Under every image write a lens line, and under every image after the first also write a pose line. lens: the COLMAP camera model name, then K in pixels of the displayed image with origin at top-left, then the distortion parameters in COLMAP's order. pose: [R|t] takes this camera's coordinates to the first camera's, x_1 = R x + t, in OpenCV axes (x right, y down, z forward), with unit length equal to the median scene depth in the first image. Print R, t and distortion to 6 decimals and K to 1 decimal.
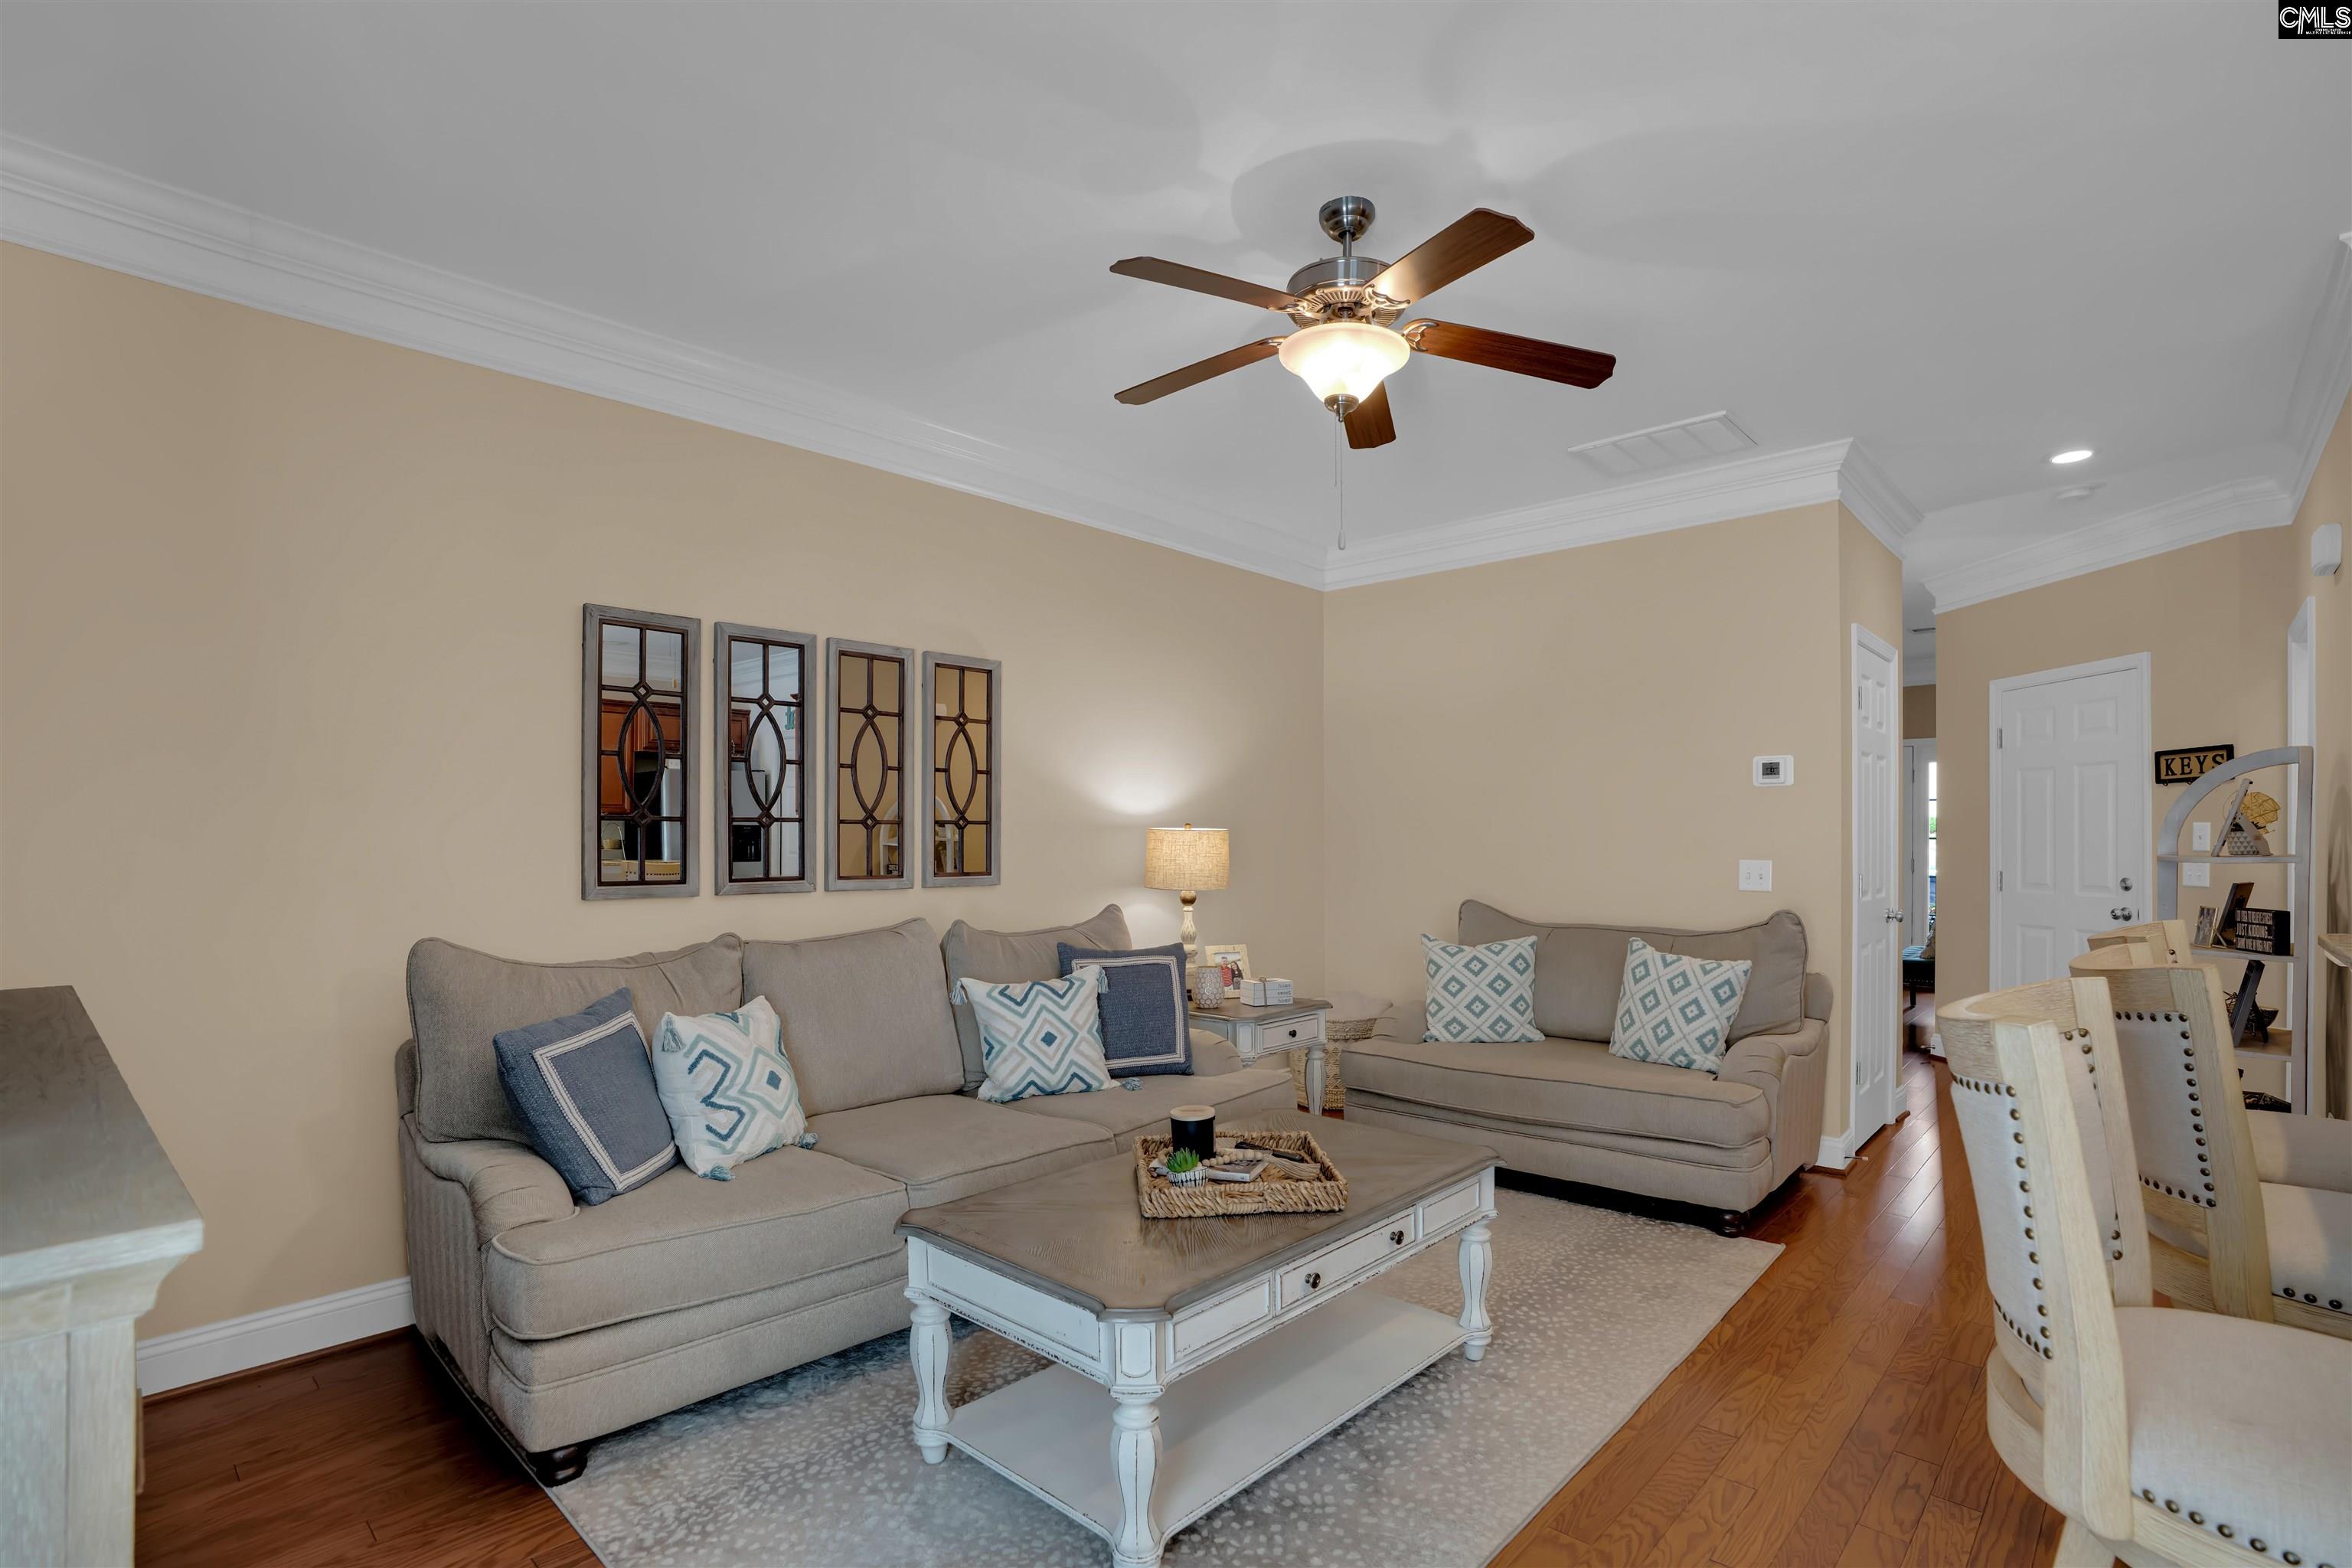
lens RADIAL K [[1134.2, 0, 1170.0], [0, 1134.2, 826.9], [0, 0, 1]] dist [-0.074497, 0.032440]
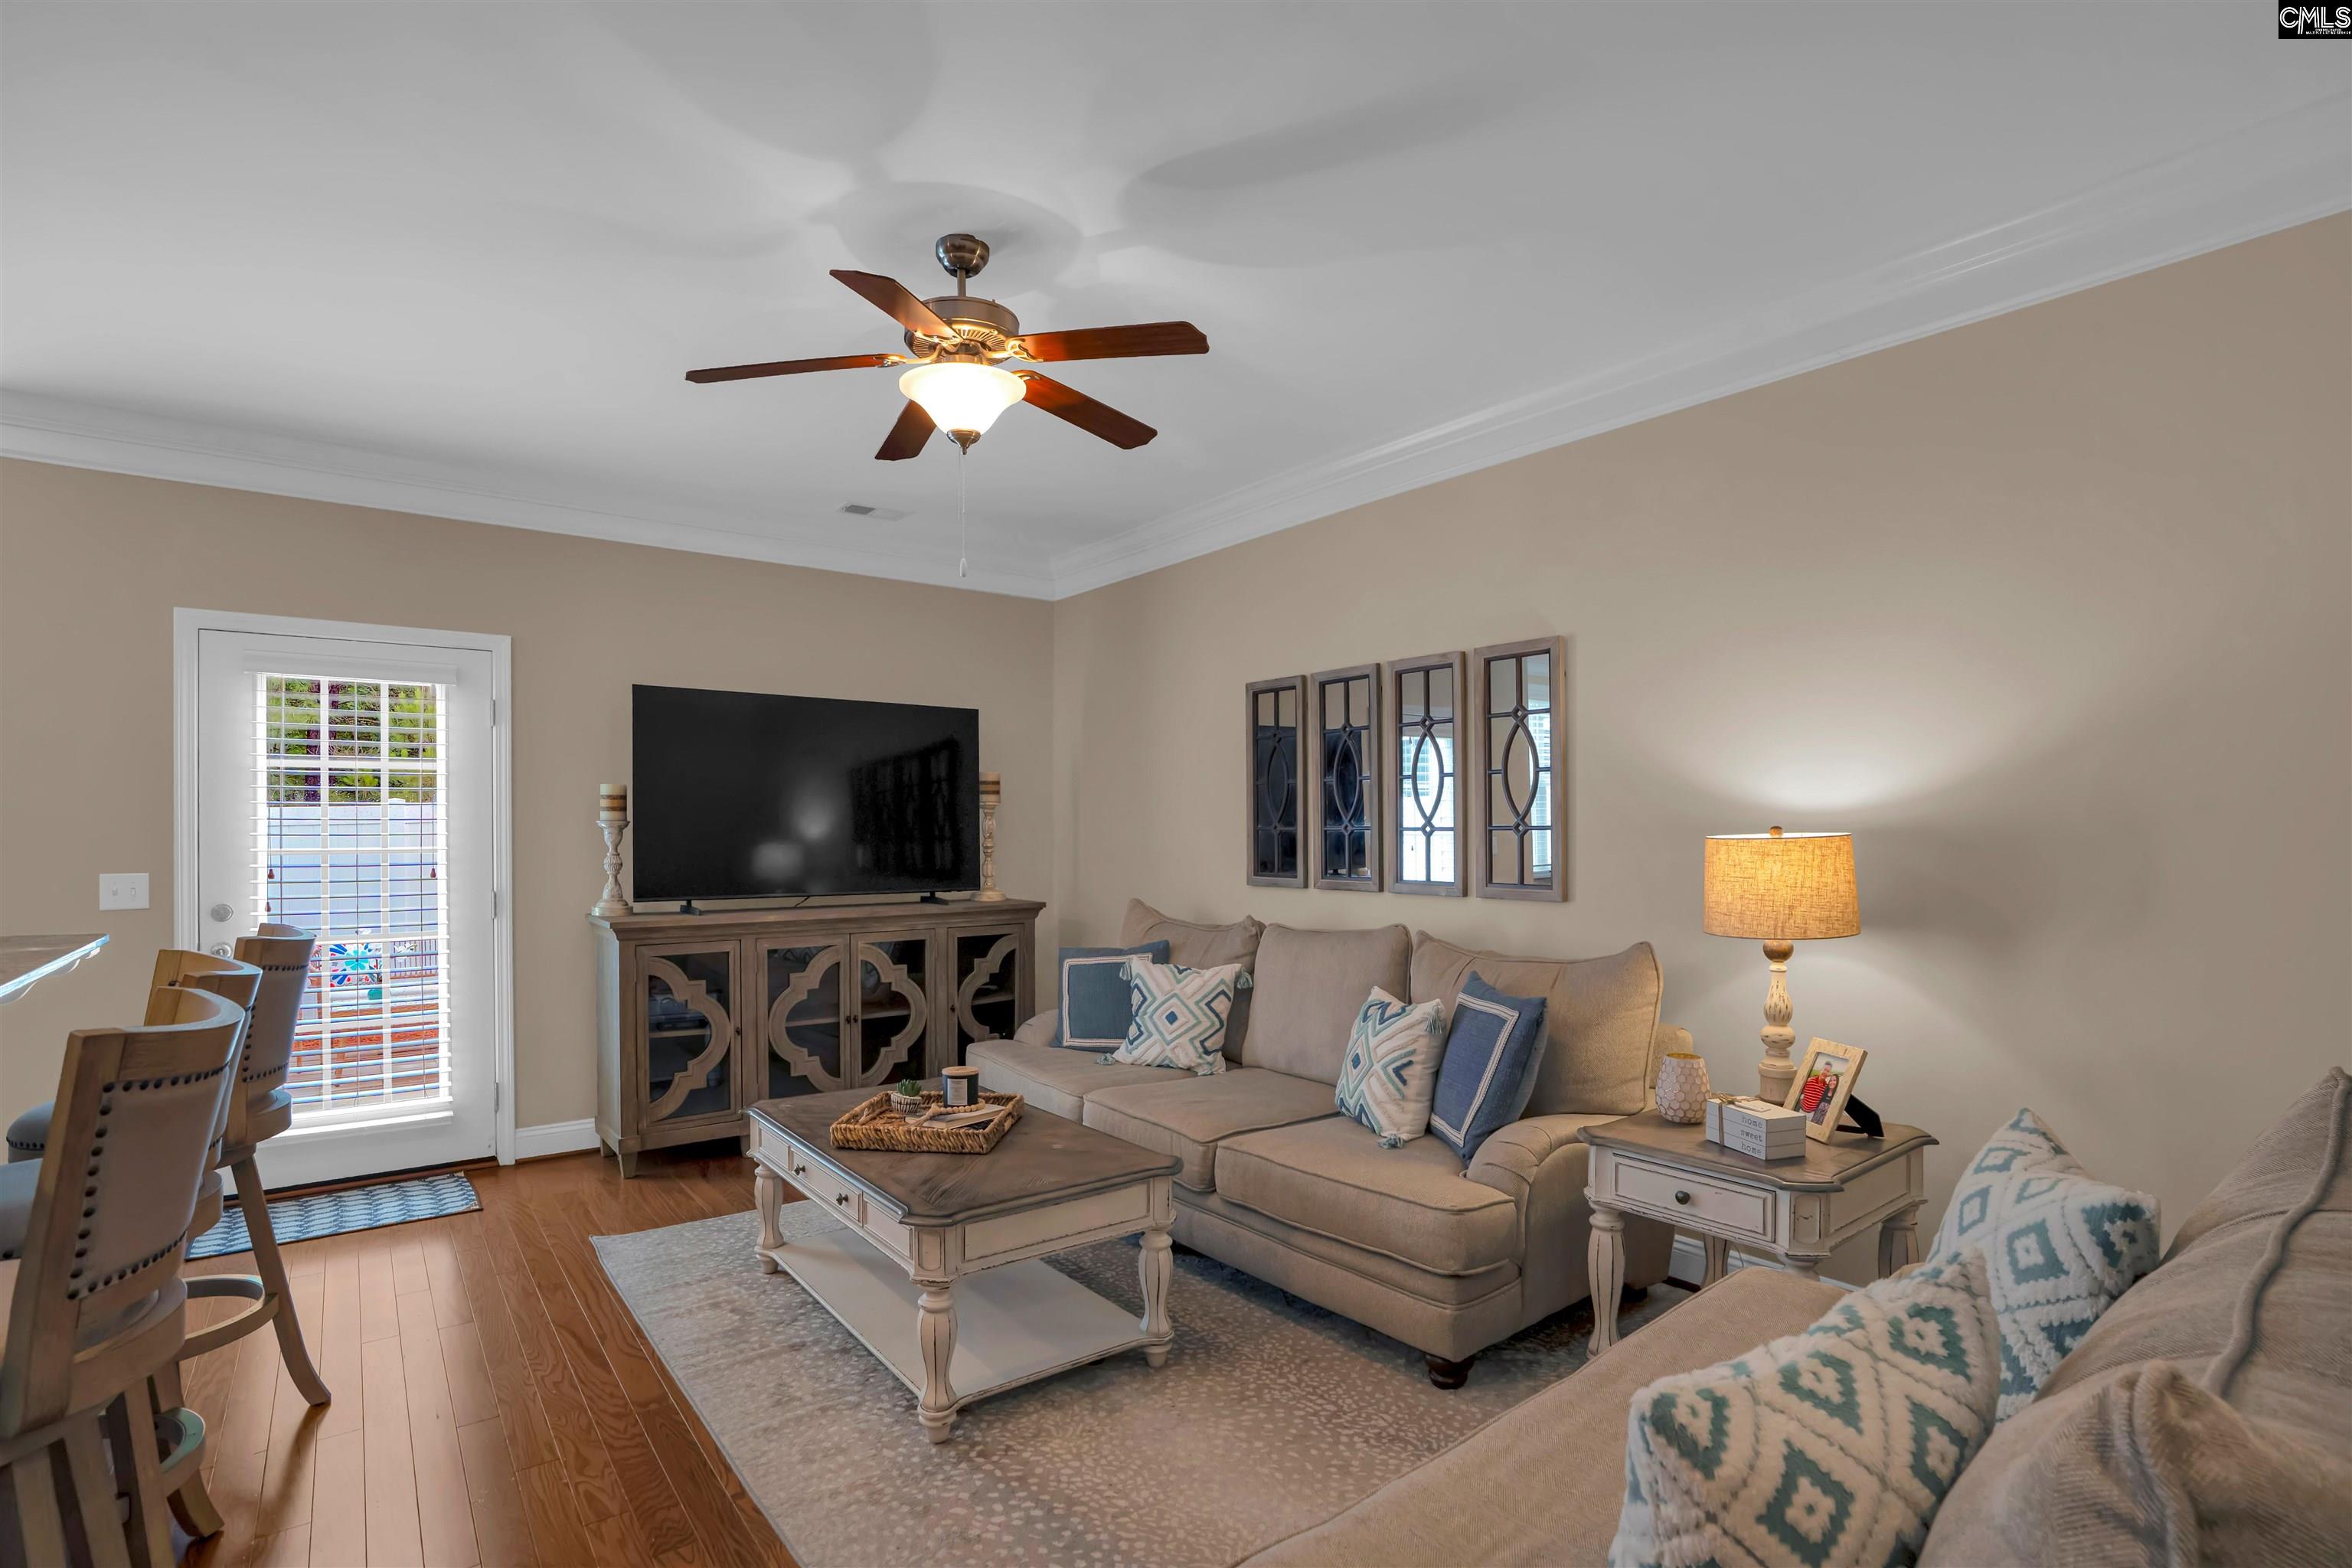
lens RADIAL K [[1134.2, 0, 1170.0], [0, 1134.2, 826.9], [0, 0, 1]] dist [-0.074497, 0.032440]
pose [[-0.171440, -0.000506, -0.985194, 0.831086], [0.013895, 0.999899, -0.002931, -0.007000], [0.985097, -0.014192, -0.171416, 0.992832]]
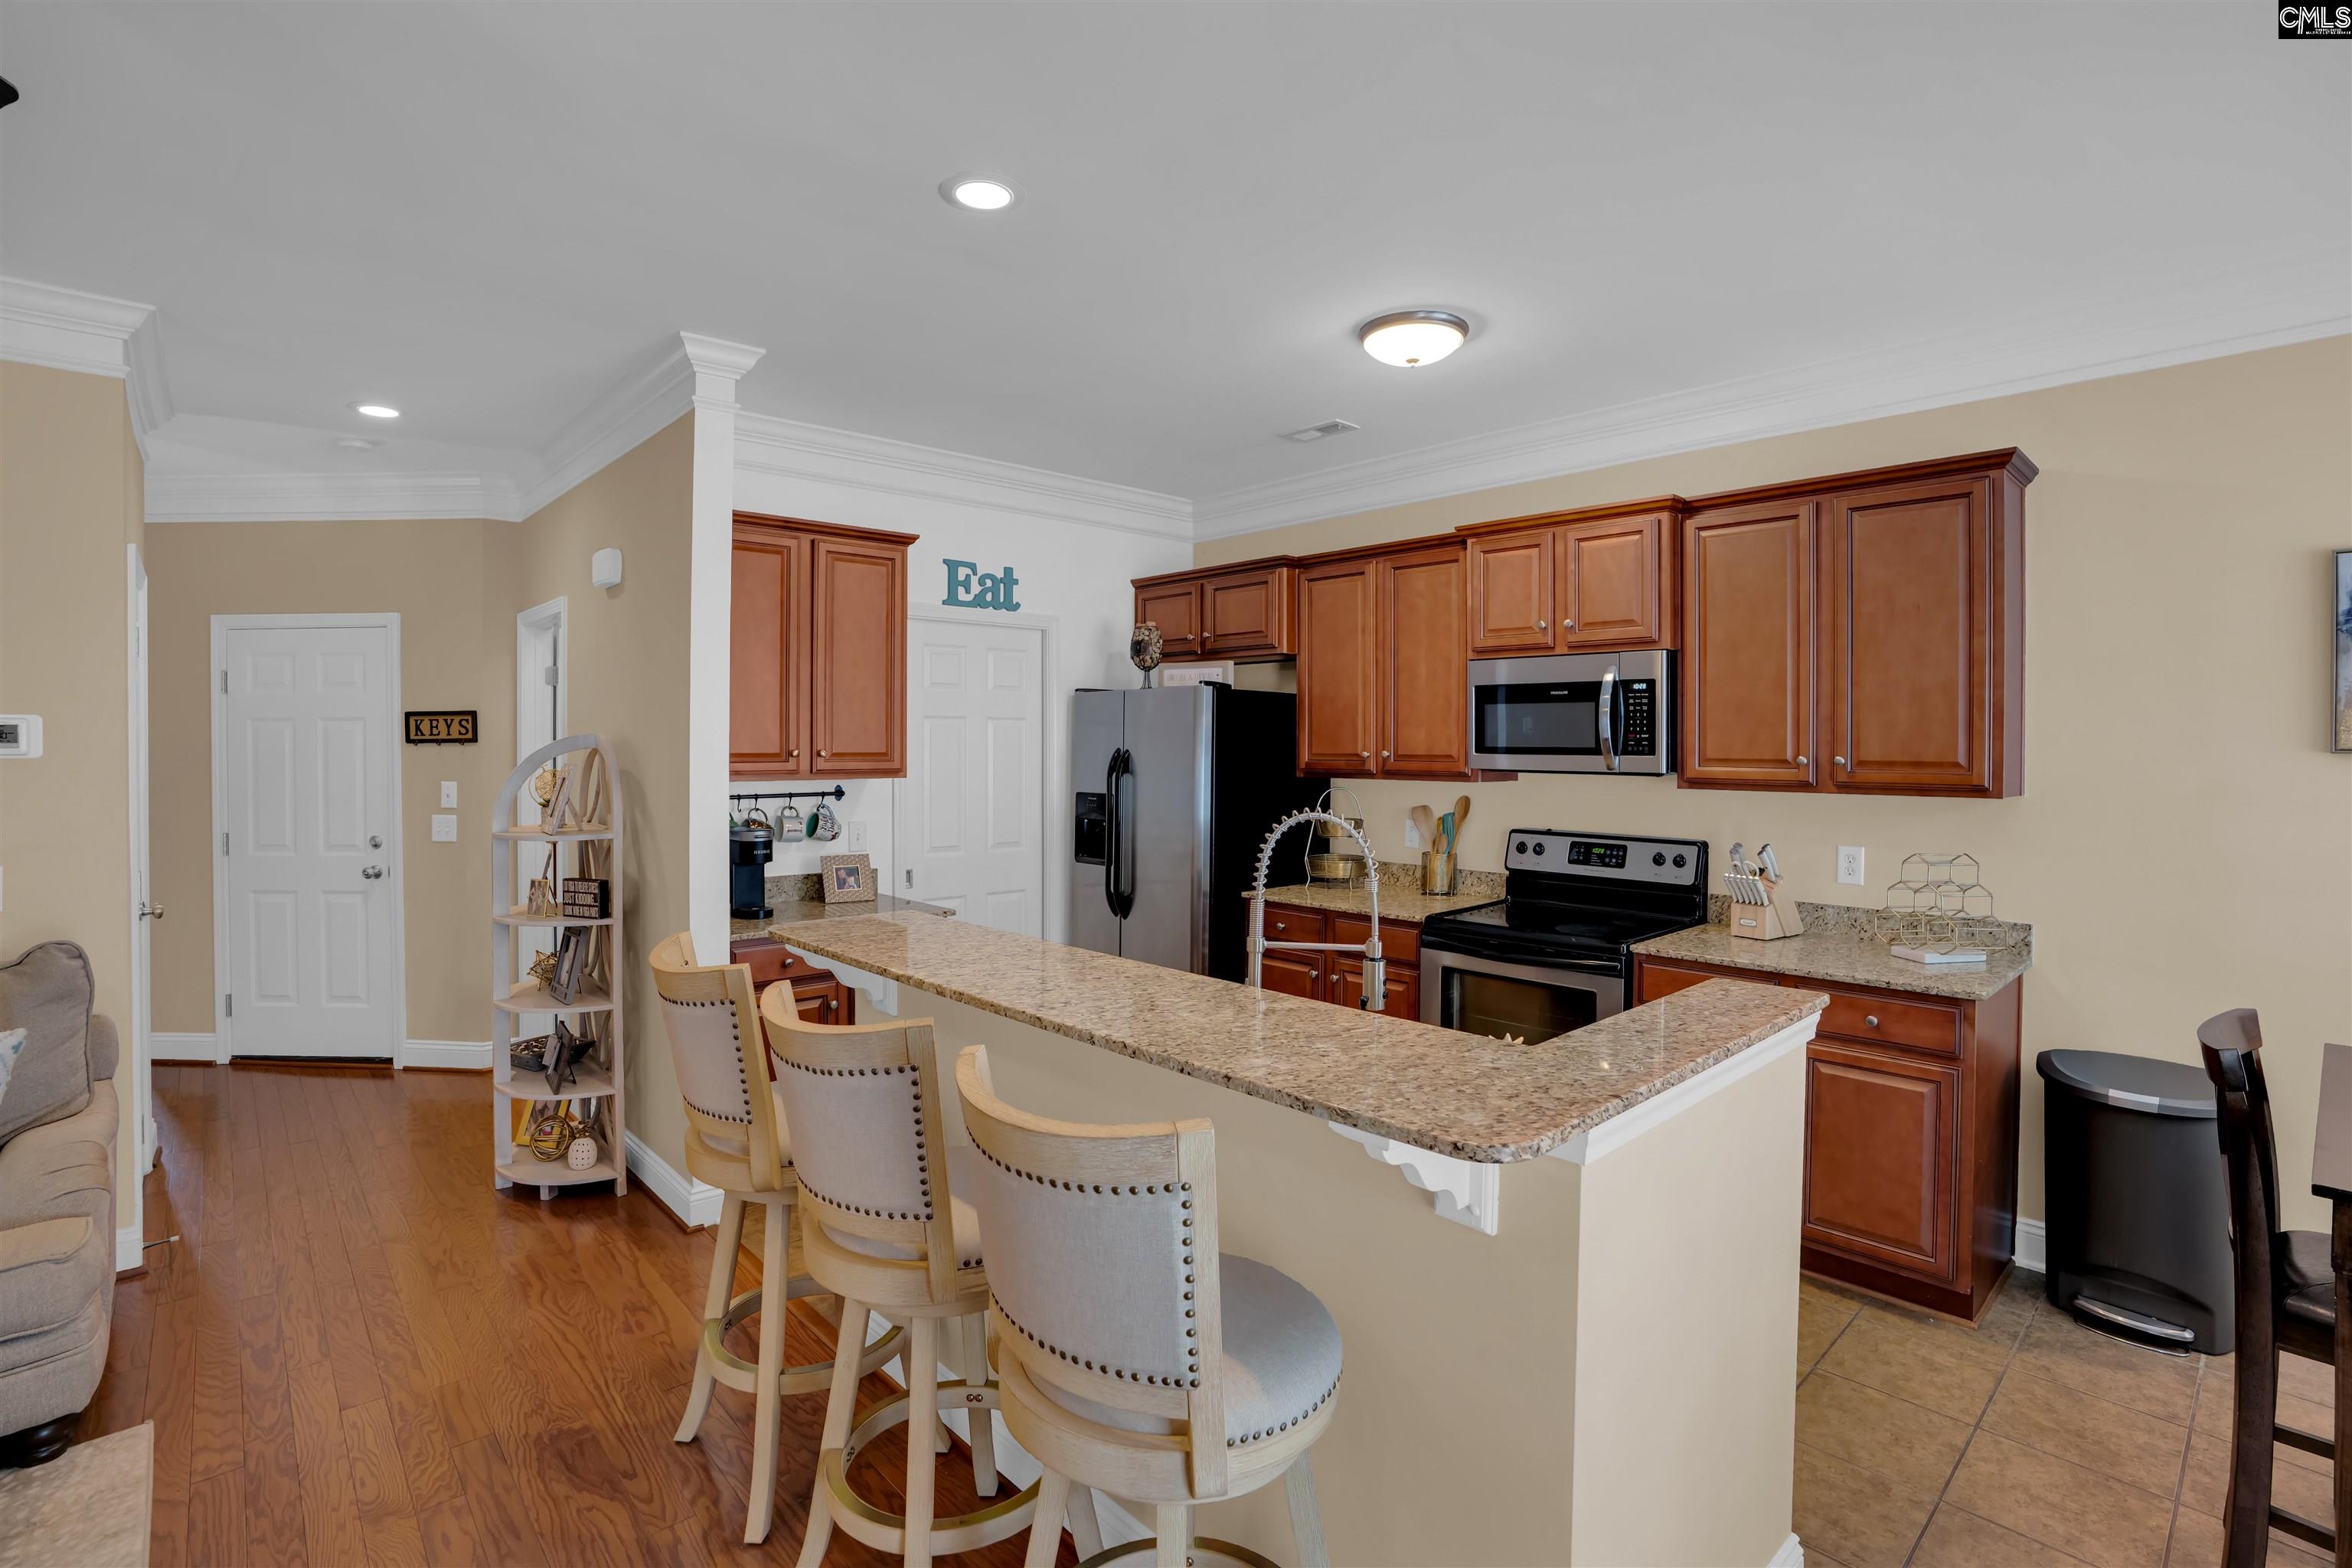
lens RADIAL K [[1121.1, 0, 1176.7], [0, 1121.1, 730.6], [0, 0, 1]] dist [-0.056226, 0.021558]
pose [[0.075123, 0.006970, 0.997150, -0.090985], [-0.014803, 0.999873, -0.005873, -0.071029], [-0.997064, -0.014319, 0.075217, 0.249923]]
